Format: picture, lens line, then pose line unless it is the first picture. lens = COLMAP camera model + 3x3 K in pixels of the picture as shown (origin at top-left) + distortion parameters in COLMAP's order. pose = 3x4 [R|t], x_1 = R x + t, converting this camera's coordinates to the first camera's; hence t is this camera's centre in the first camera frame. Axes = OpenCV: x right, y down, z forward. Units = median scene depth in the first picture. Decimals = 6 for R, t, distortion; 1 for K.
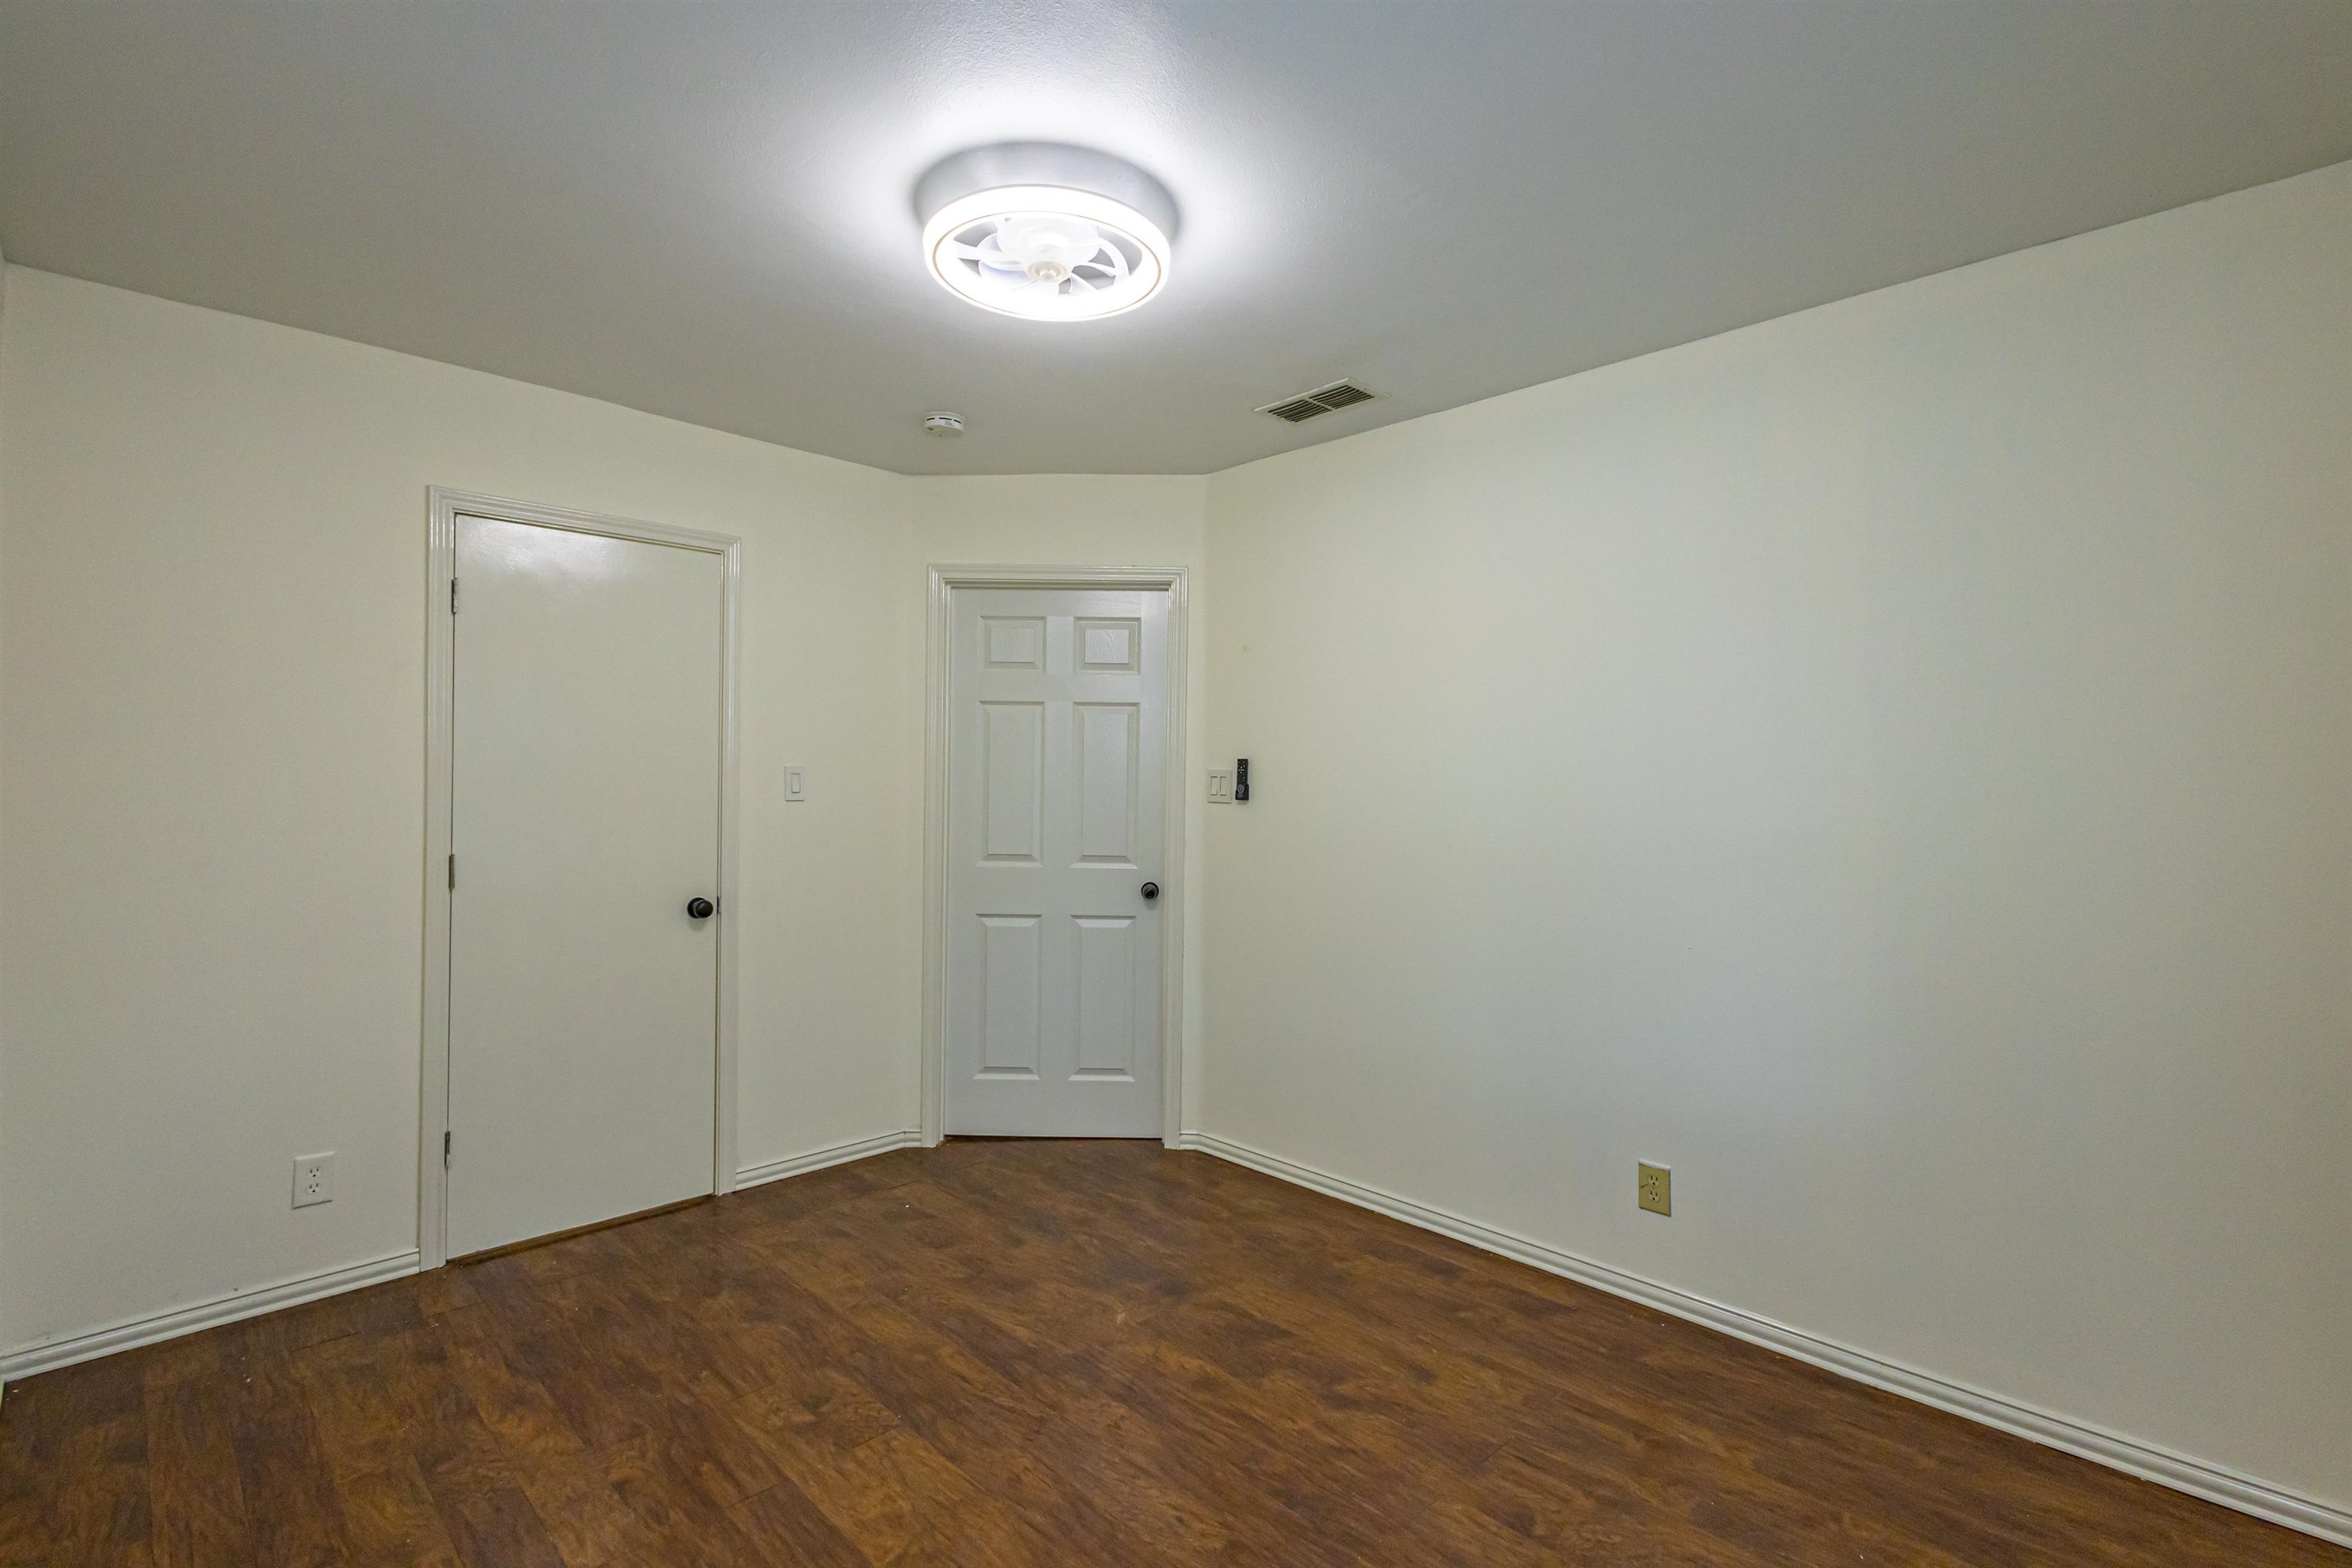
lens RADIAL K [[1101.7, 0, 1179.8], [0, 1101.7, 784.4], [0, 0, 1]] dist [0.008318, -0.000362]
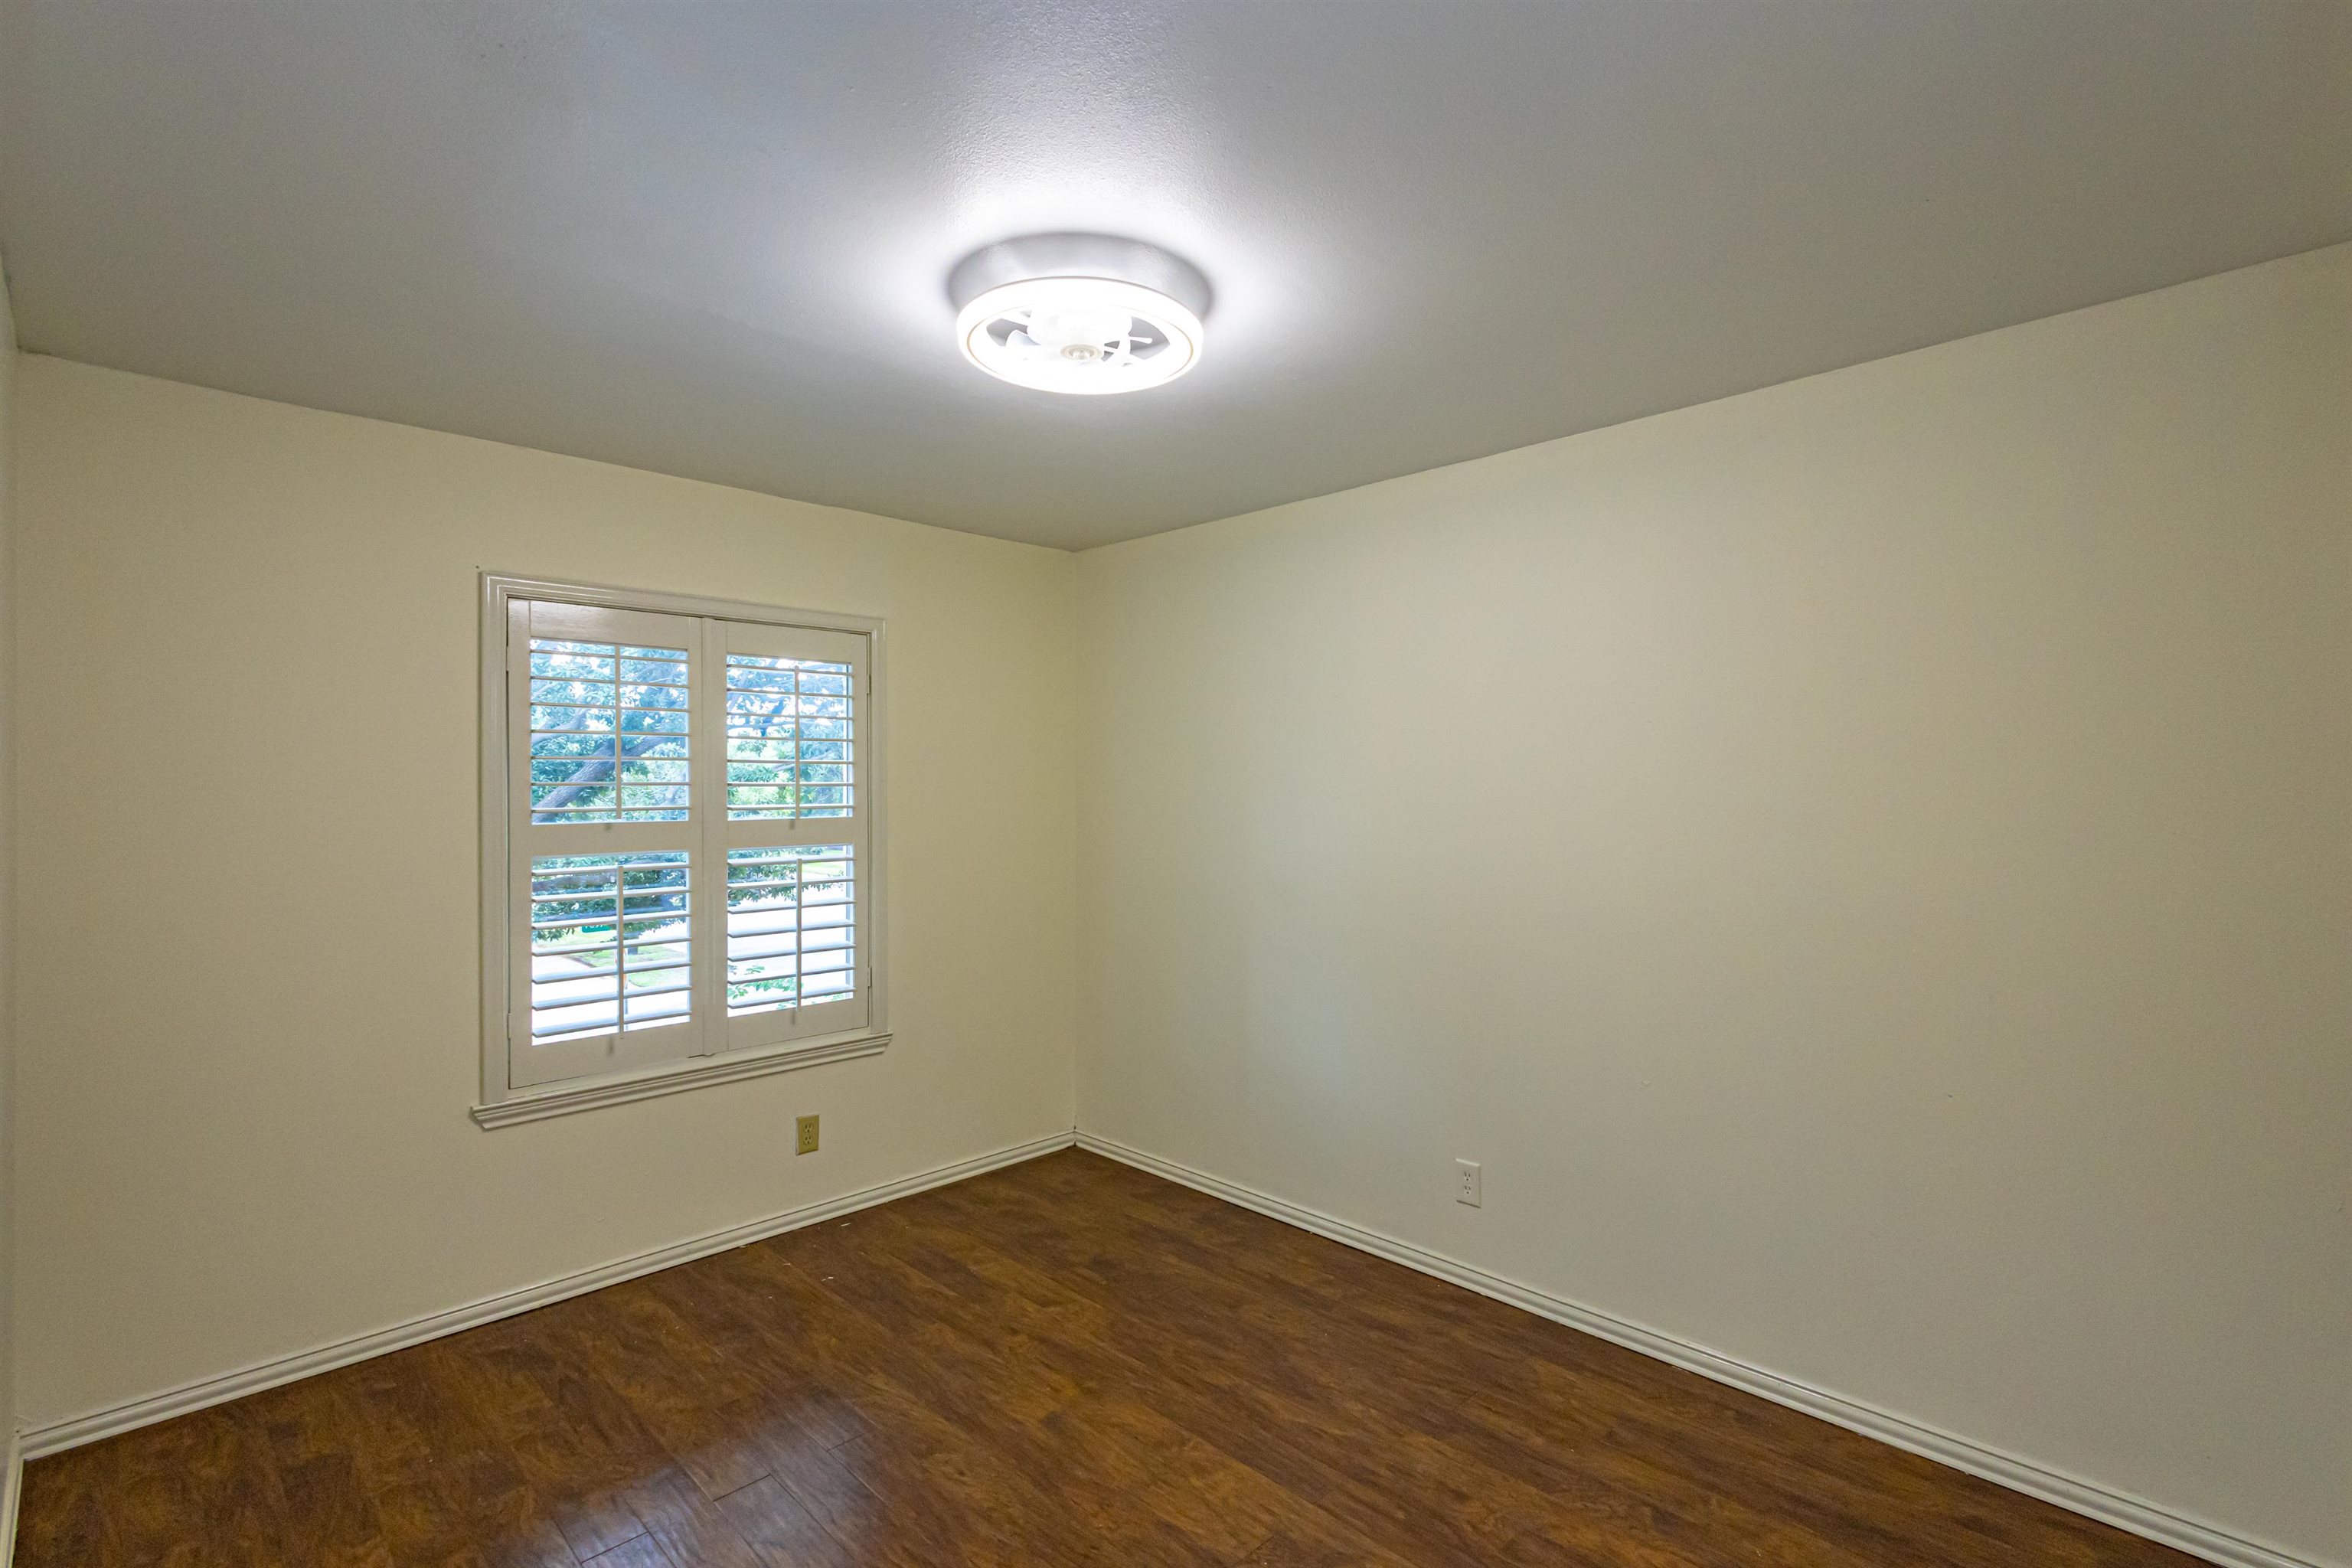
lens RADIAL K [[1101.7, 0, 1179.8], [0, 1101.7, 784.4], [0, 0, 1]] dist [0.008318, -0.000362]
pose [[-0.999991, -0.004264, 0.000079, -0.220457], [-0.004264, 0.999870, -0.015567, -0.058213], [-0.000013, -0.015567, -0.999879, 2.093024]]
